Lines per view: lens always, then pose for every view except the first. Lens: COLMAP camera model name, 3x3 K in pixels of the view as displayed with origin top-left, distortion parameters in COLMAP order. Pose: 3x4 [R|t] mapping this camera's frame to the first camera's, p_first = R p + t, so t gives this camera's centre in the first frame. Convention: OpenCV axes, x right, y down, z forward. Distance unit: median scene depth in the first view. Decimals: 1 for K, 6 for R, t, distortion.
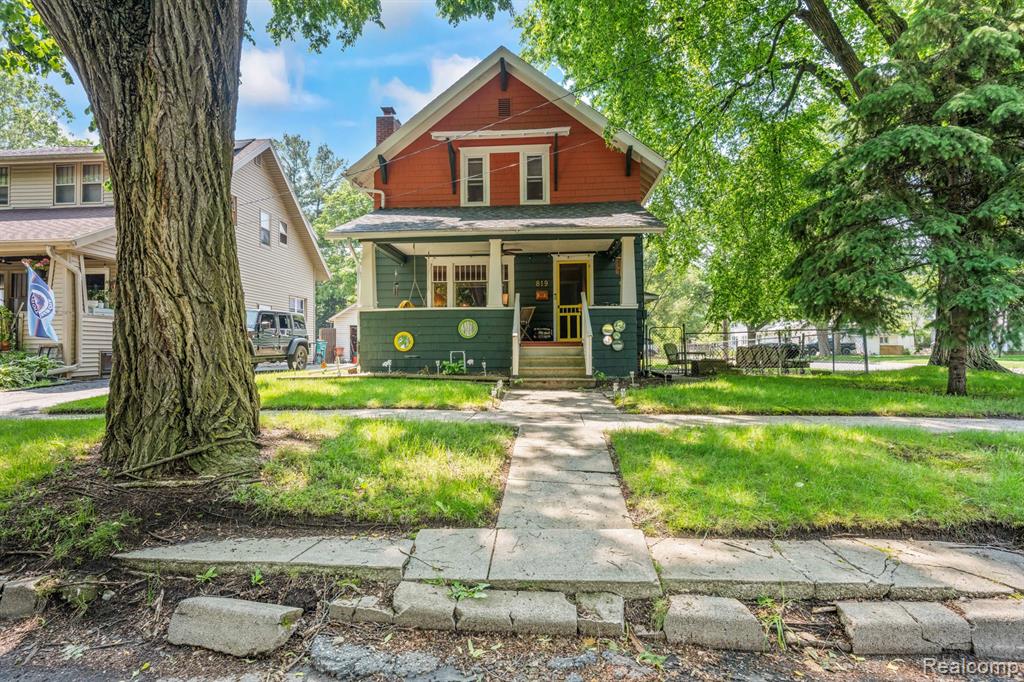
lens RADIAL K [[496.5, 0, 512.0], [0, 496.5, 341.0], [0, 0, 1]] dist [0.020380, 0.000142]
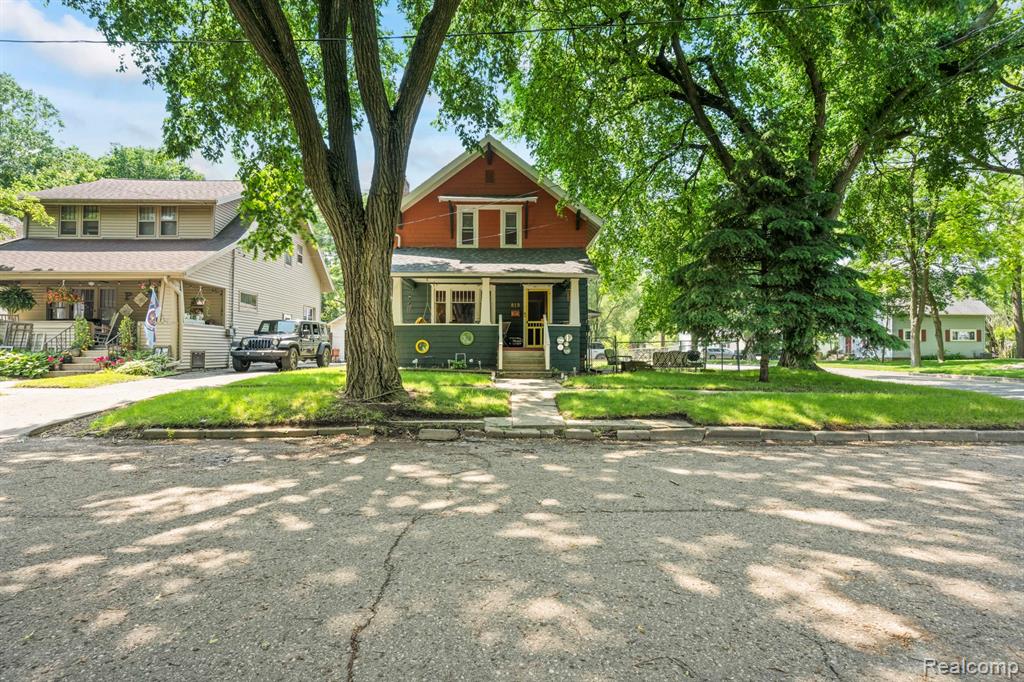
lens RADIAL K [[496.5, 0, 512.0], [0, 496.5, 341.0], [0, 0, 1]] dist [0.020380, 0.000142]
pose [[0.997119, 0.011957, 0.074909, -0.059611], [-0.011593, 0.999919, -0.005295, -0.009649], [-0.074966, 0.004411, 0.997176, -0.437227]]
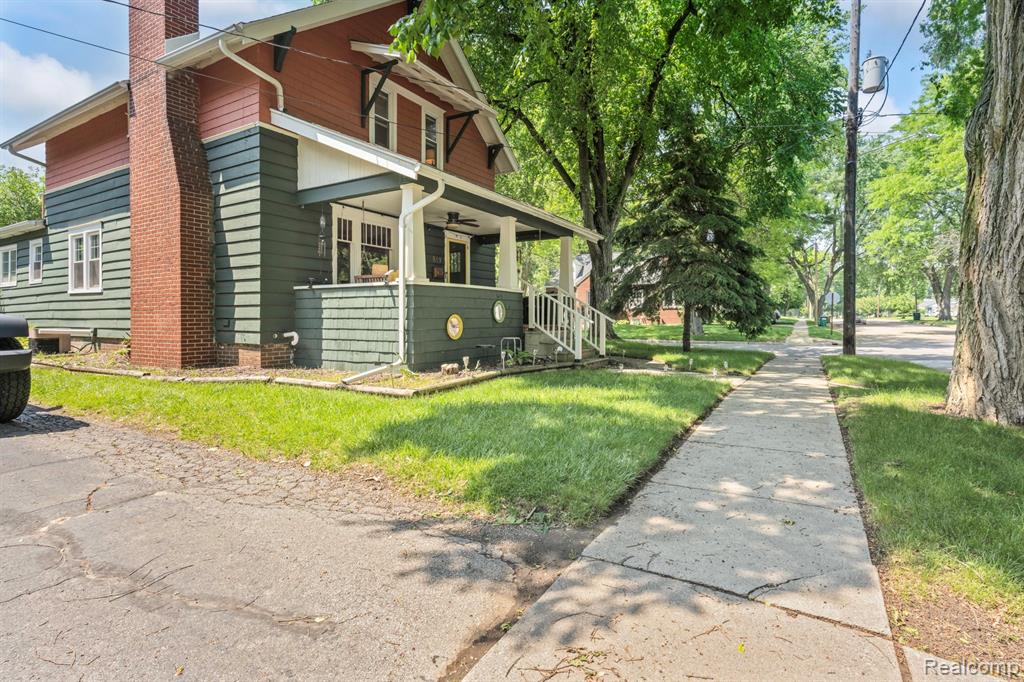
lens RADIAL K [[504.7, 0, 511.6], [0, 504.7, 318.1], [0, 0, 1]] dist [-0.001064, -0.000131]
pose [[0.450490, 0.004502, 0.892770, -0.814233], [-0.011730, 0.999931, 0.000876, -0.012440], [-0.892704, -0.010867, 0.450512, 0.530585]]
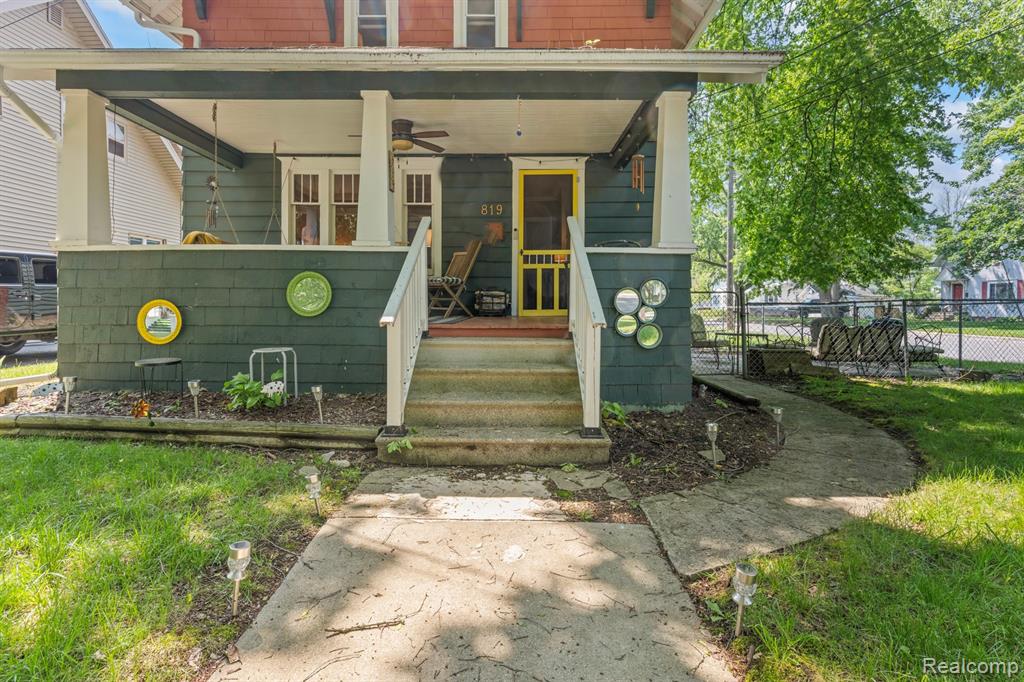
lens RADIAL K [[504.7, 0, 511.6], [0, 504.7, 318.1], [0, 0, 1]] dist [-0.001064, -0.000131]
pose [[0.998103, 0.008961, 0.060913, 0.056733], [-0.011541, 0.999046, 0.042125, -0.022518], [-0.060477, -0.042749, 0.997254, 0.501311]]
